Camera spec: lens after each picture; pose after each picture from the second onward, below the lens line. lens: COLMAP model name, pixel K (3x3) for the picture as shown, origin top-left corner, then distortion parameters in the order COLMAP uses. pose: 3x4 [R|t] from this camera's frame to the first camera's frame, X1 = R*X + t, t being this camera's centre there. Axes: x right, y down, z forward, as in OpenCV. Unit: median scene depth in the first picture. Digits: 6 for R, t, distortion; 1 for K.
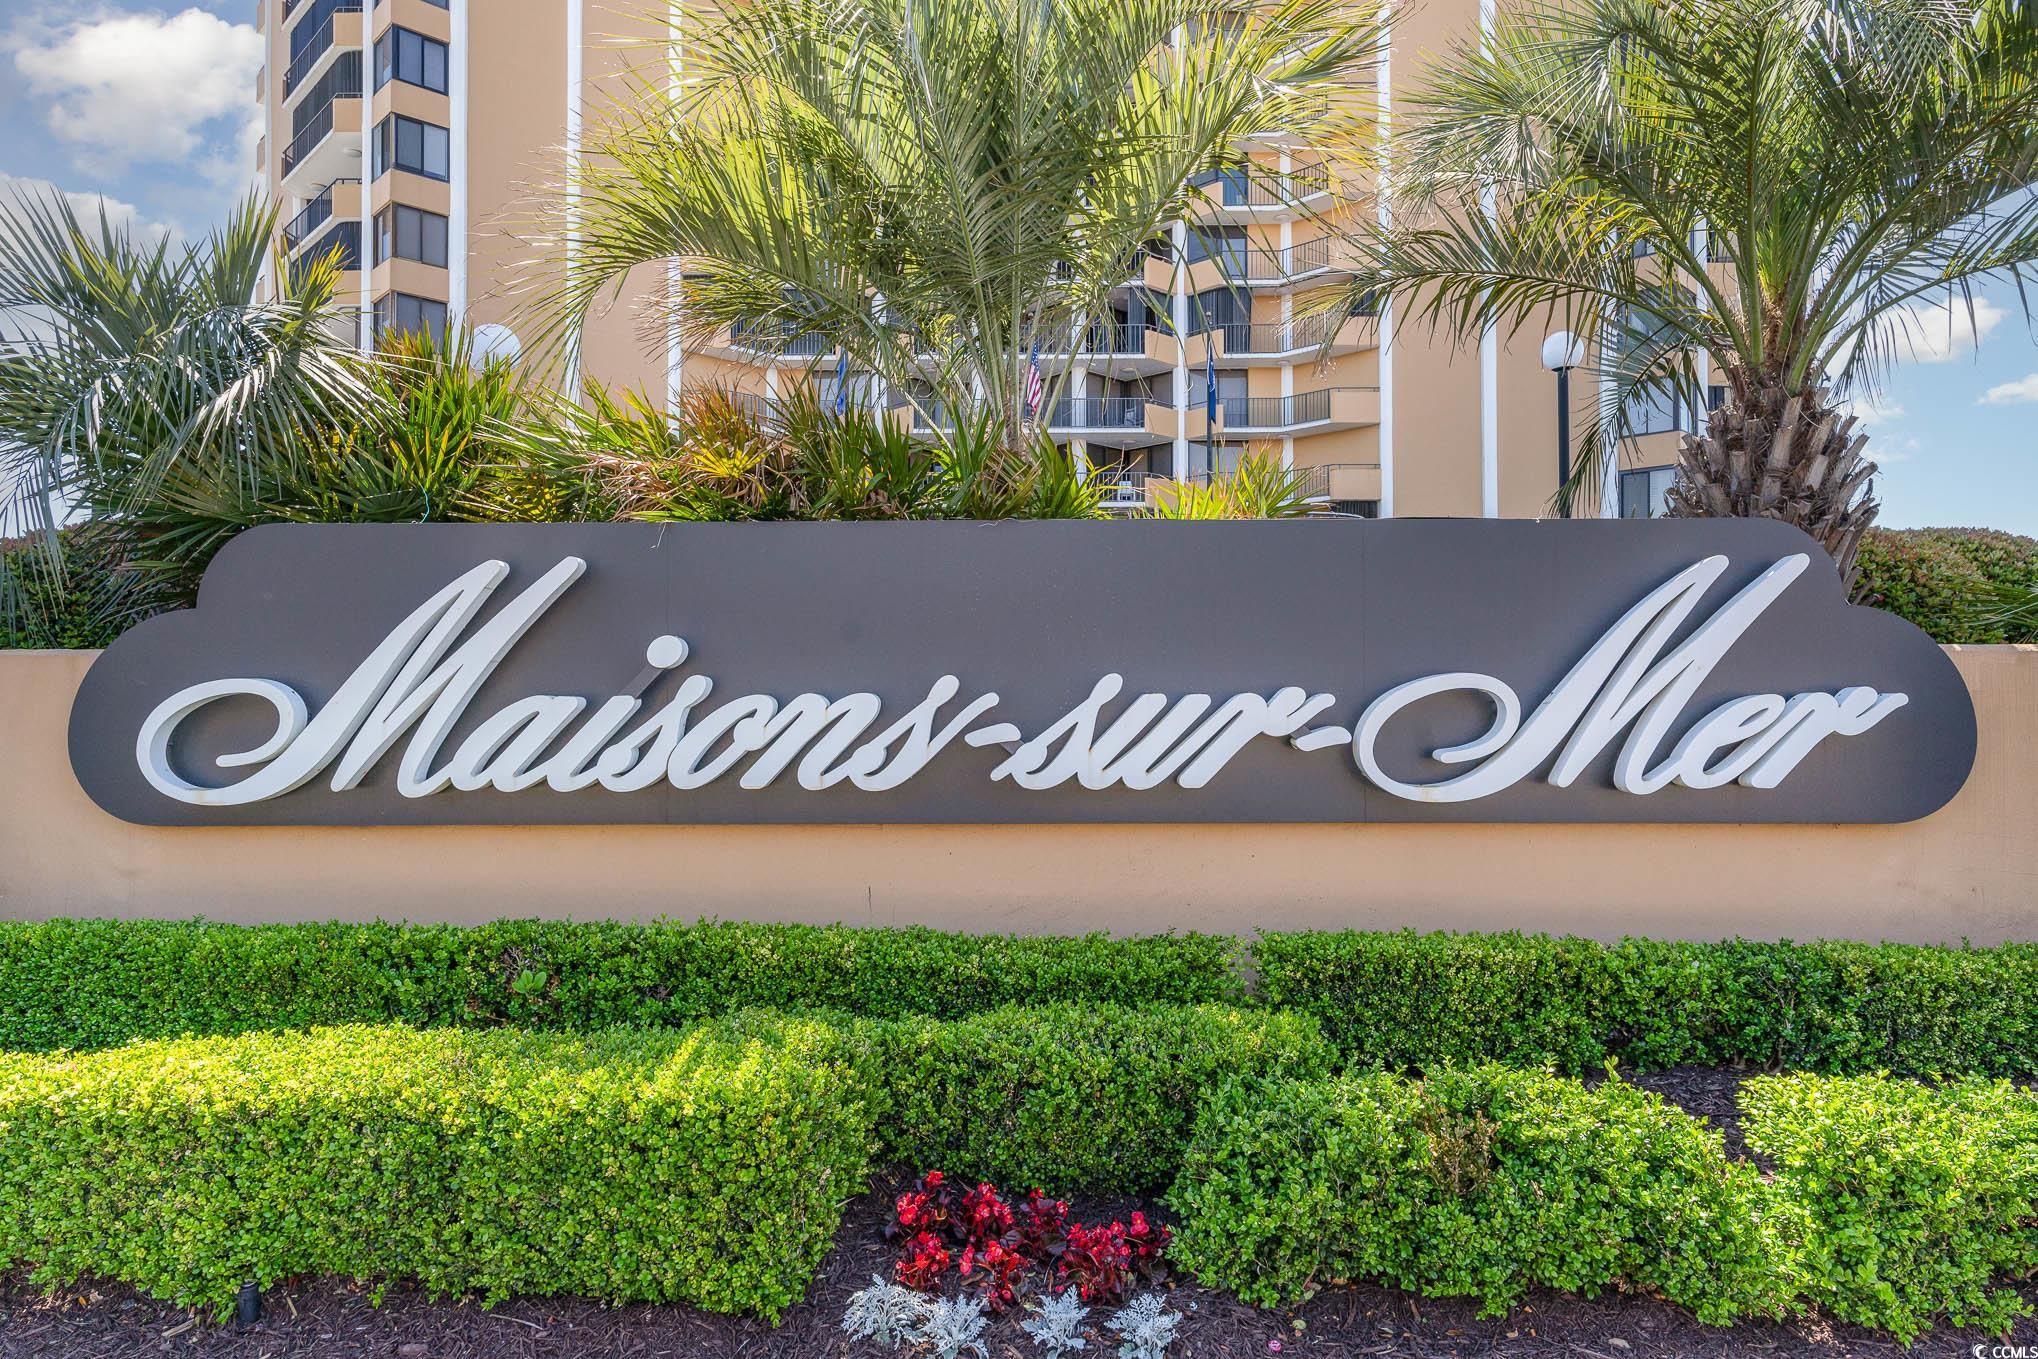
lens RADIAL K [[998.1, 0, 1010.0], [0, 998.1, 682.8], [0, 0, 1]] dist [0.000767, -0.000499]
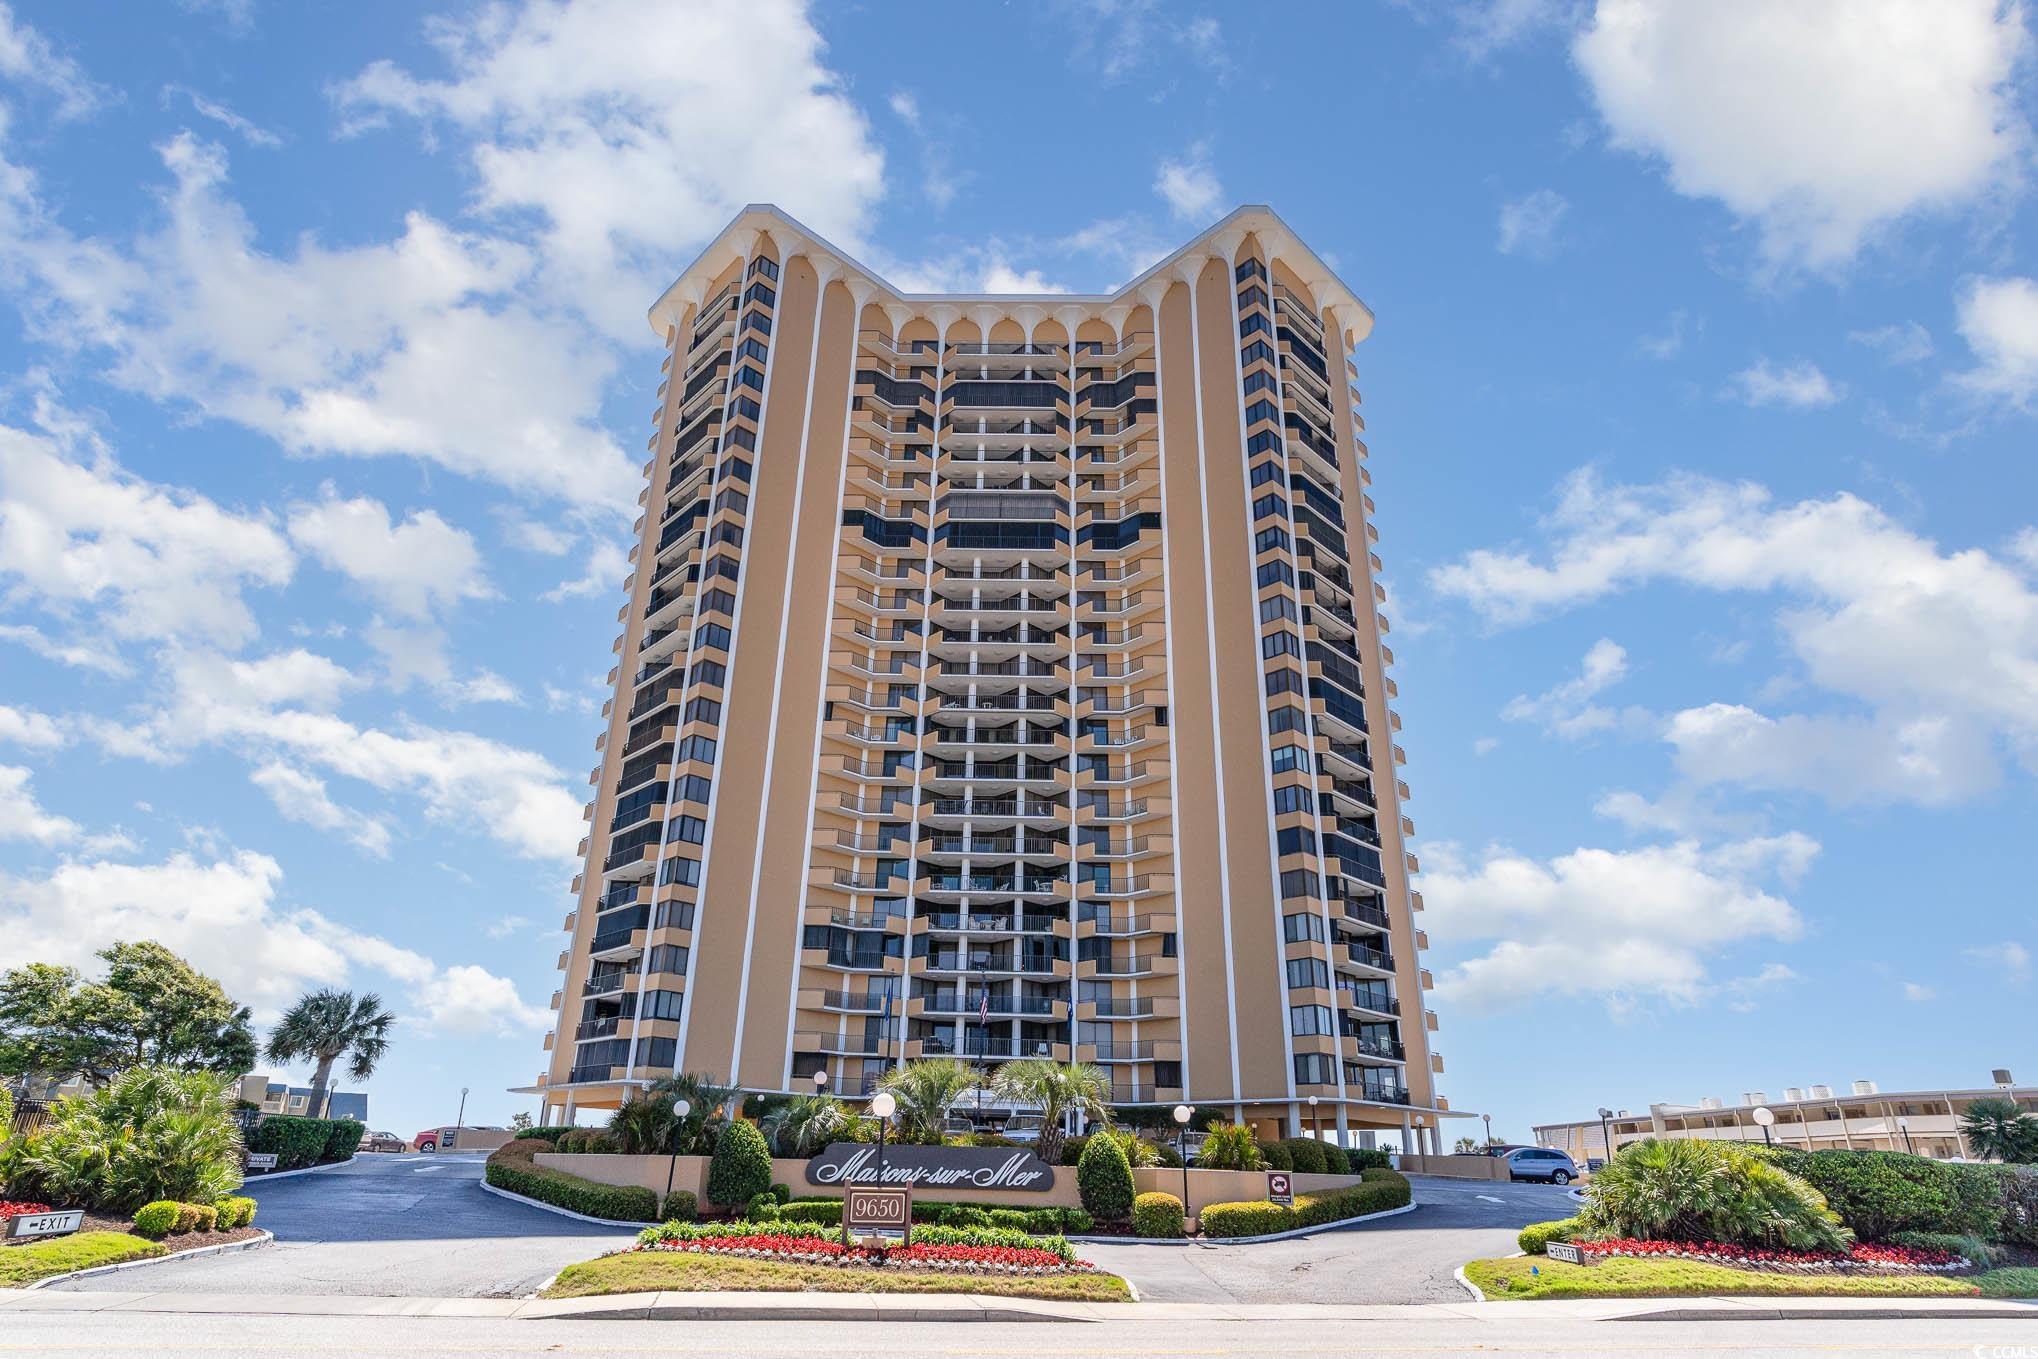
lens RADIAL K [[998.1, 0, 1010.0], [0, 998.1, 682.8], [0, 0, 1]] dist [0.000767, -0.000499]
pose [[0.999795, 0.013259, -0.015324, 0.087974], [-0.018705, 0.894700, -0.446276, 0.009372], [0.007793, 0.446471, 0.894764, -0.959281]]
